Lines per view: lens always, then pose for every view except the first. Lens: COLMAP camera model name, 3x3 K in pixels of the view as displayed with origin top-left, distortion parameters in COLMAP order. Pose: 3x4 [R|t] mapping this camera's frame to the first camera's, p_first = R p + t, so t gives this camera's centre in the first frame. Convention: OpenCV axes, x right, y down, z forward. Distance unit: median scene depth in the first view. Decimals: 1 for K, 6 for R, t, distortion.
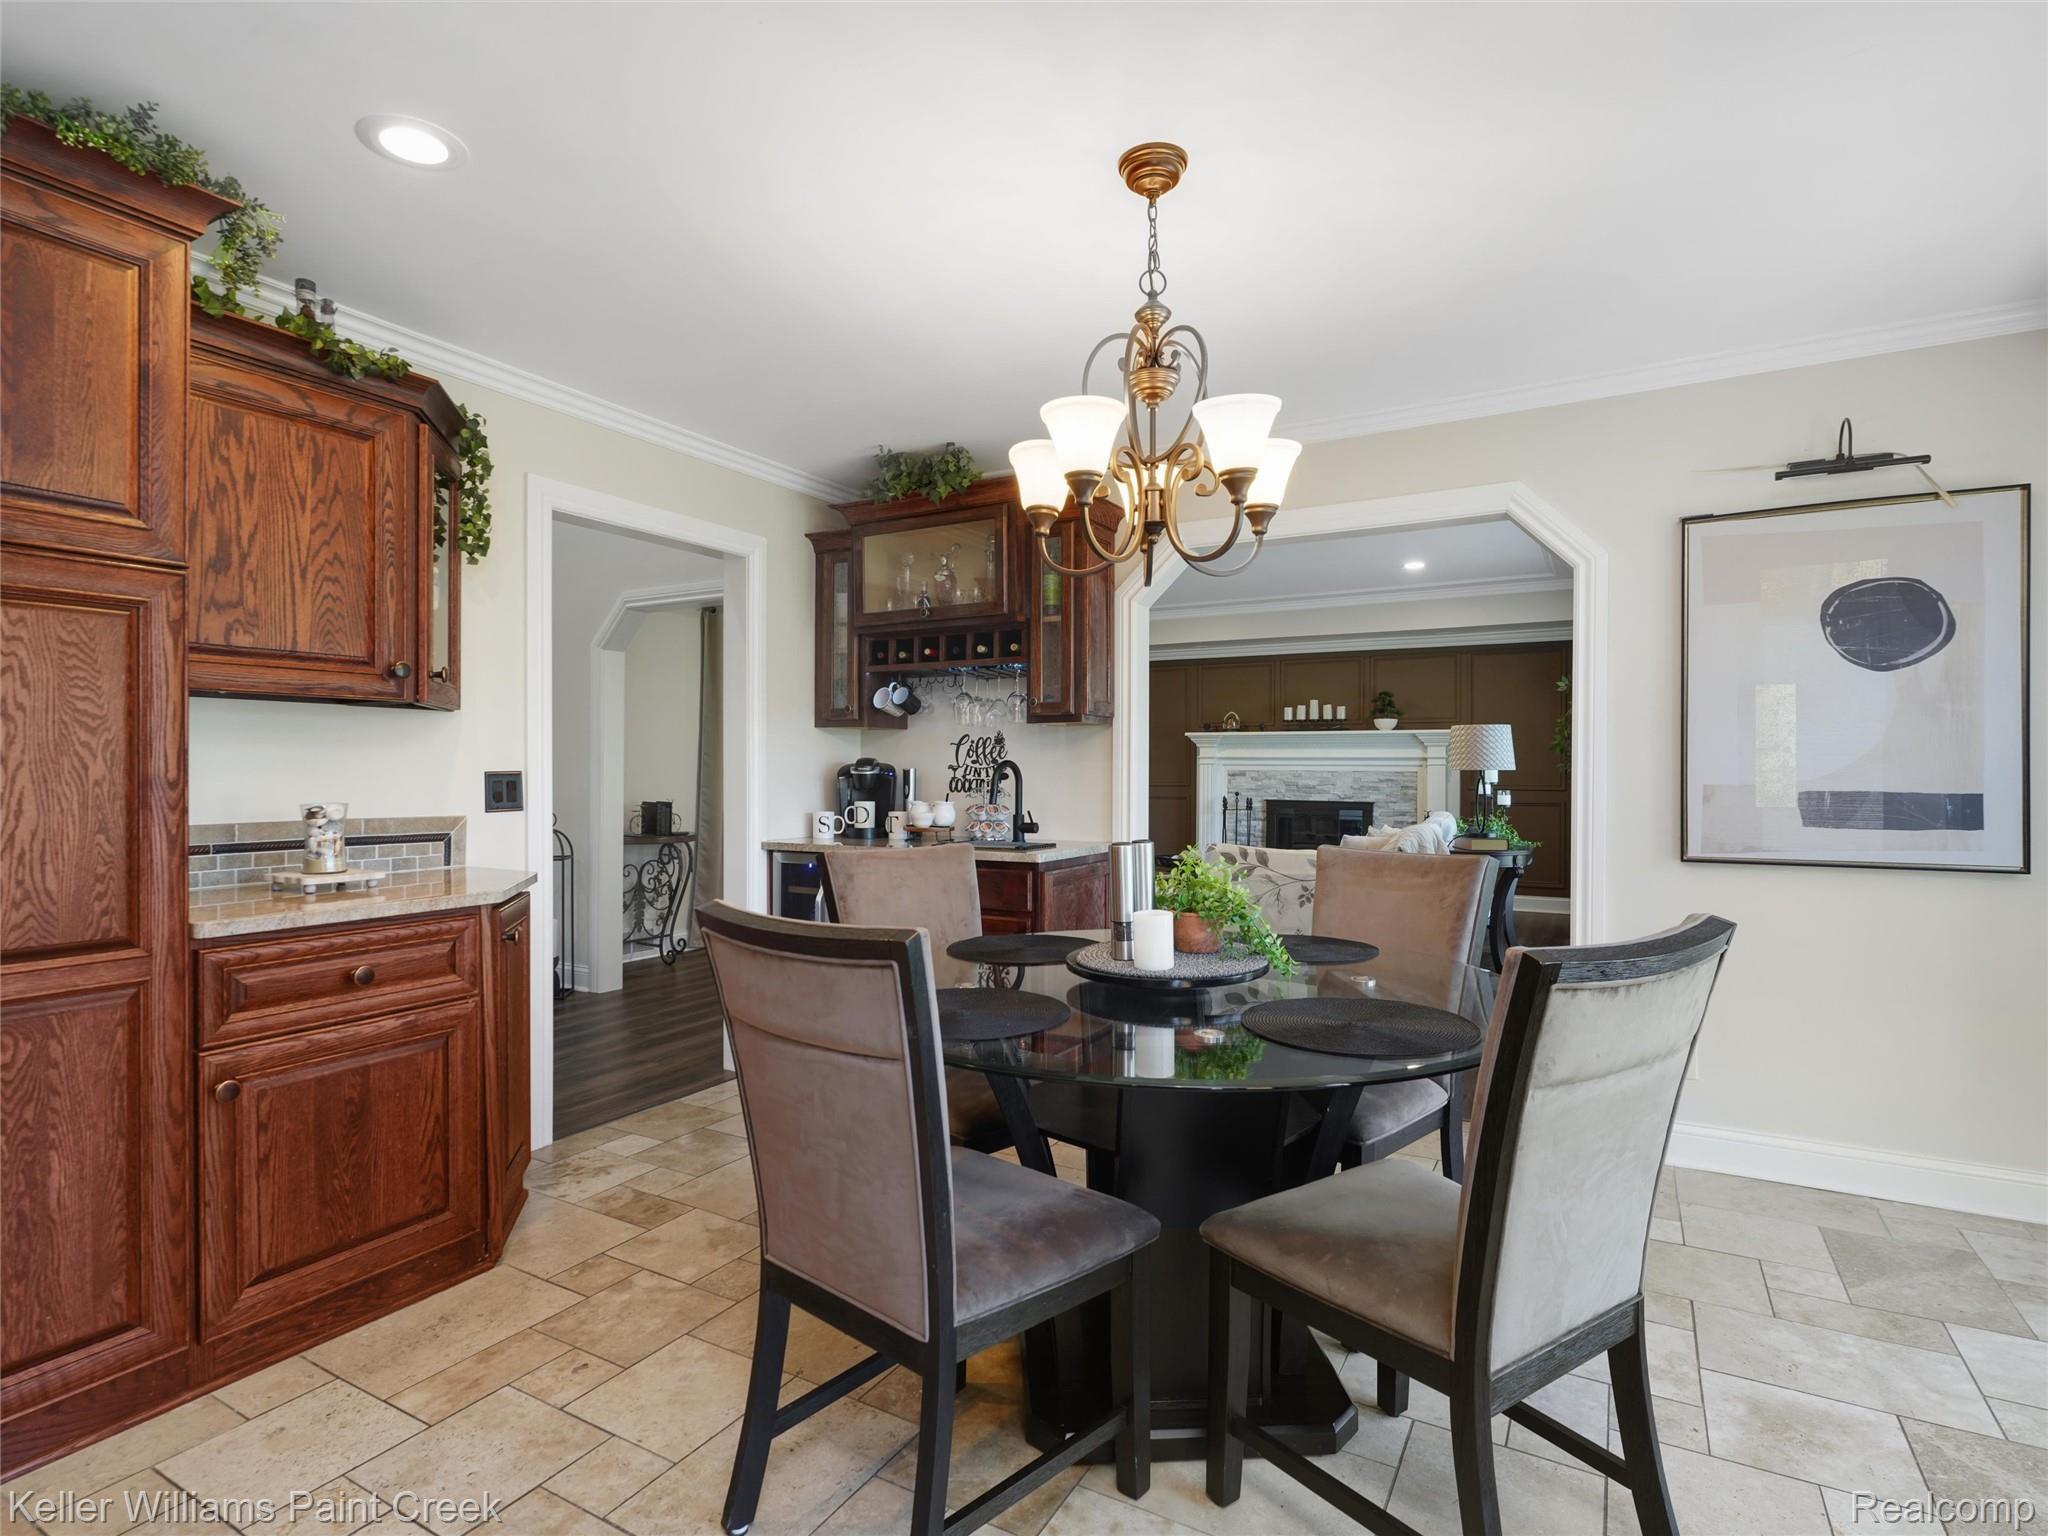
lens RADIAL K [[1063.7, 0, 1024.0], [0, 1063.7, 768.0], [0, 0, 1]] dist [-0.011677, 0.000398]
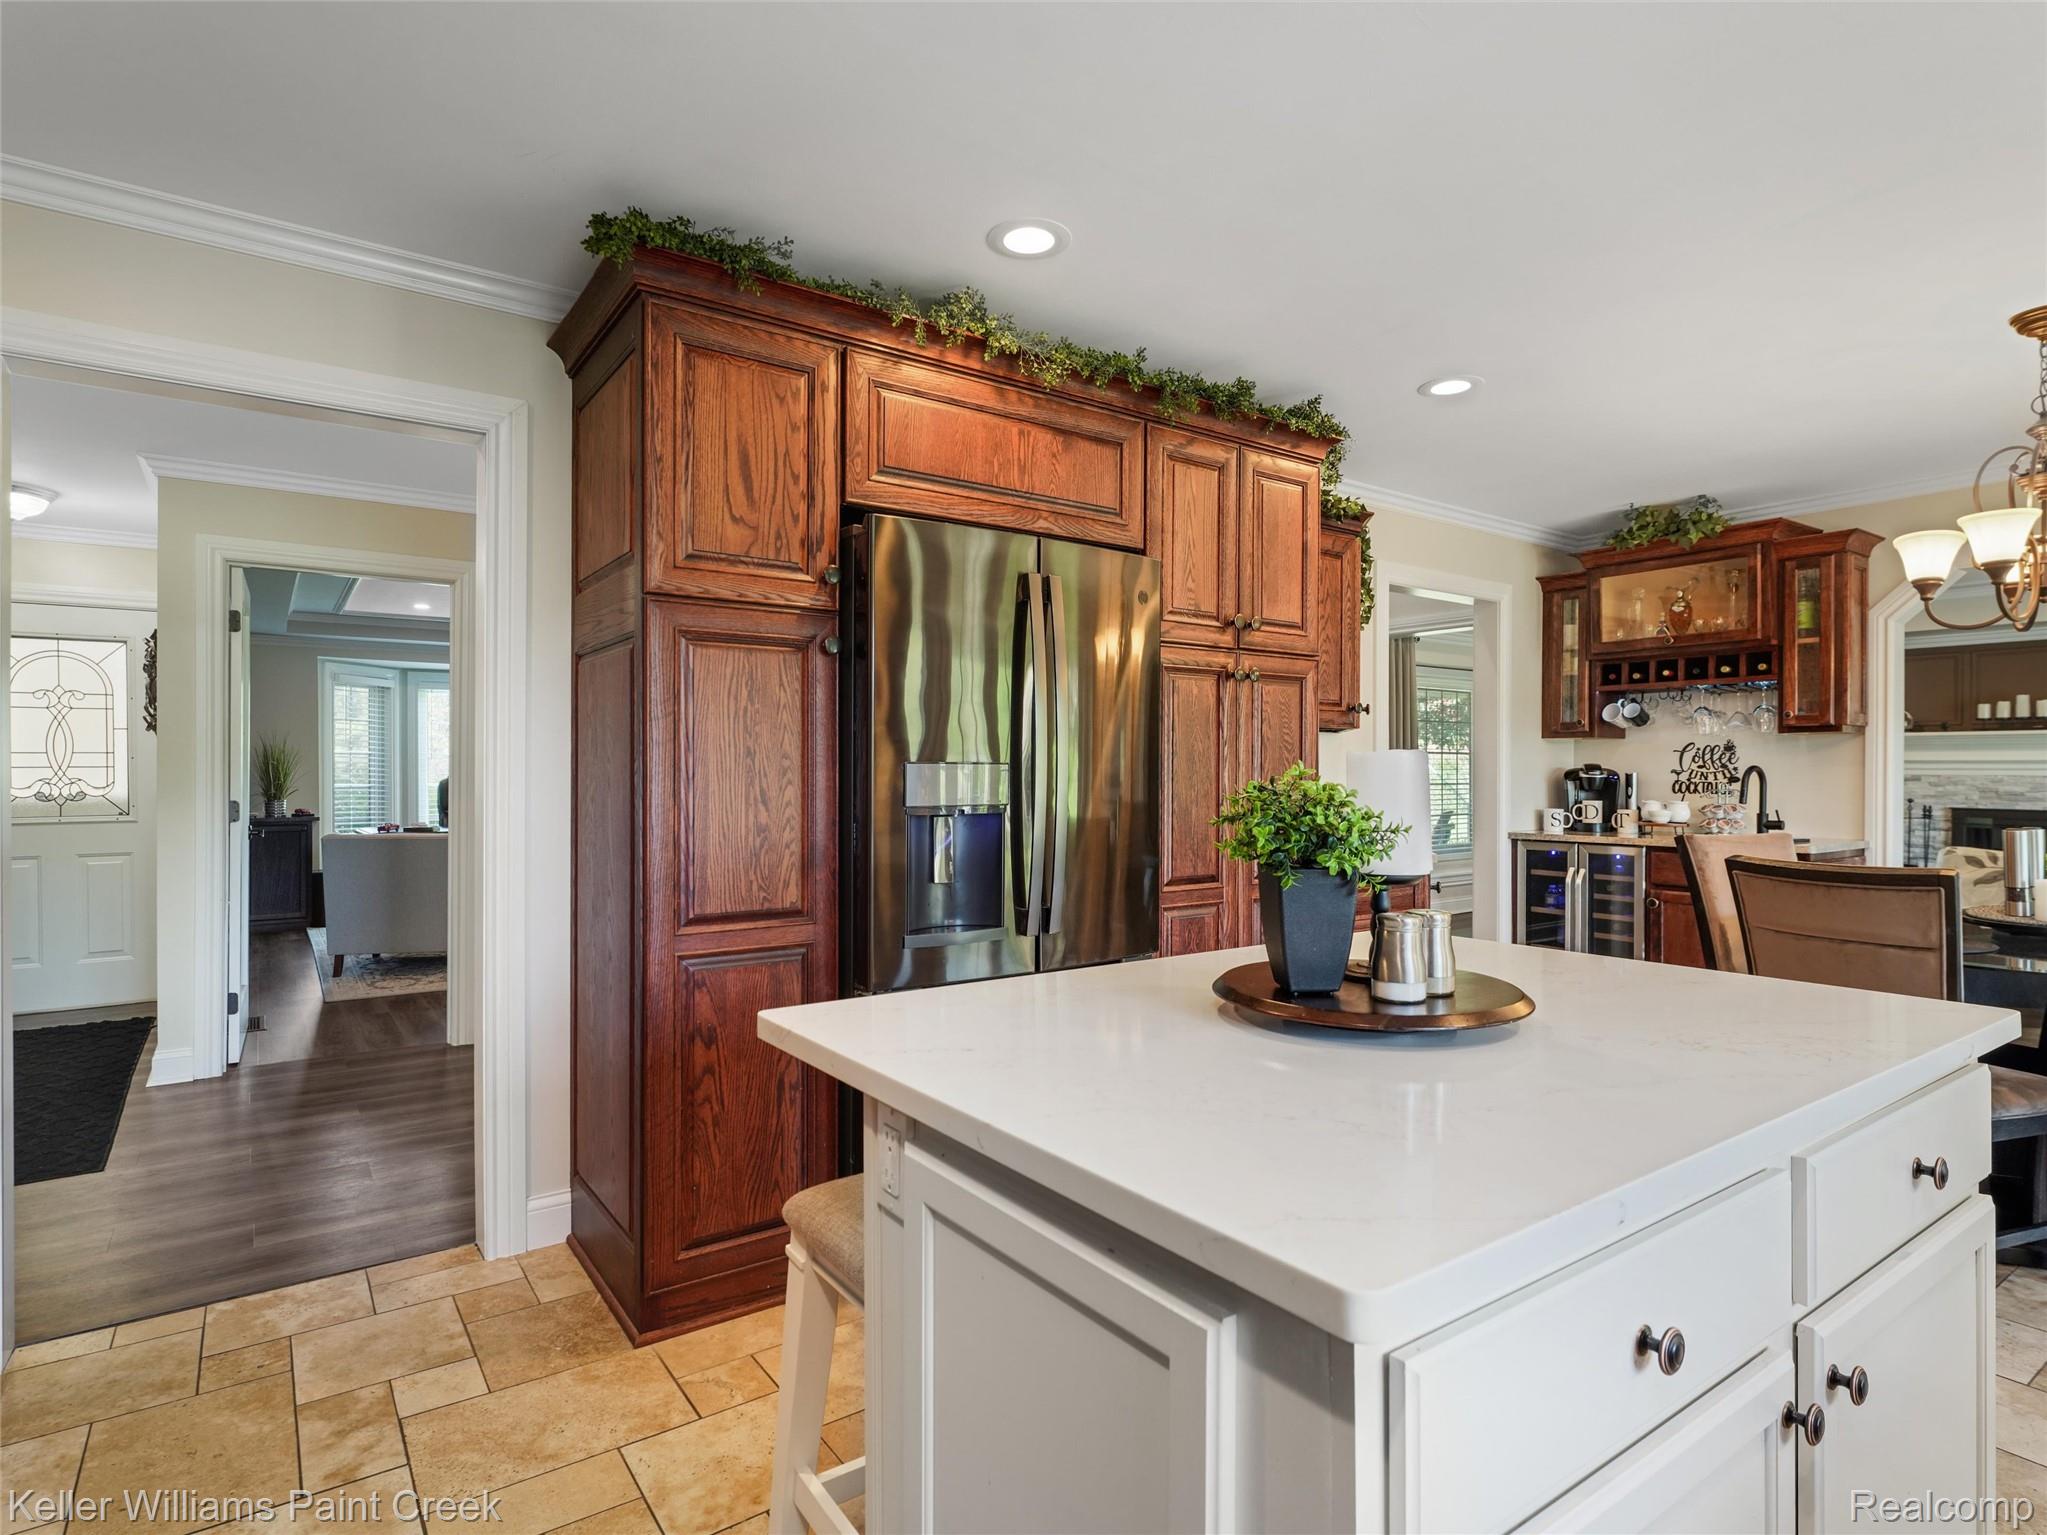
lens RADIAL K [[1097.6, 0, 992.8], [0, 1097.6, 767.7], [0, 0, 1]] dist [0.000604, 0.000258]
pose [[0.905312, -0.000231, -0.424747, -0.240546], [-0.001050, 0.999996, -0.002783, -0.000891], [0.424746, 0.002966, 0.905308, -0.393093]]
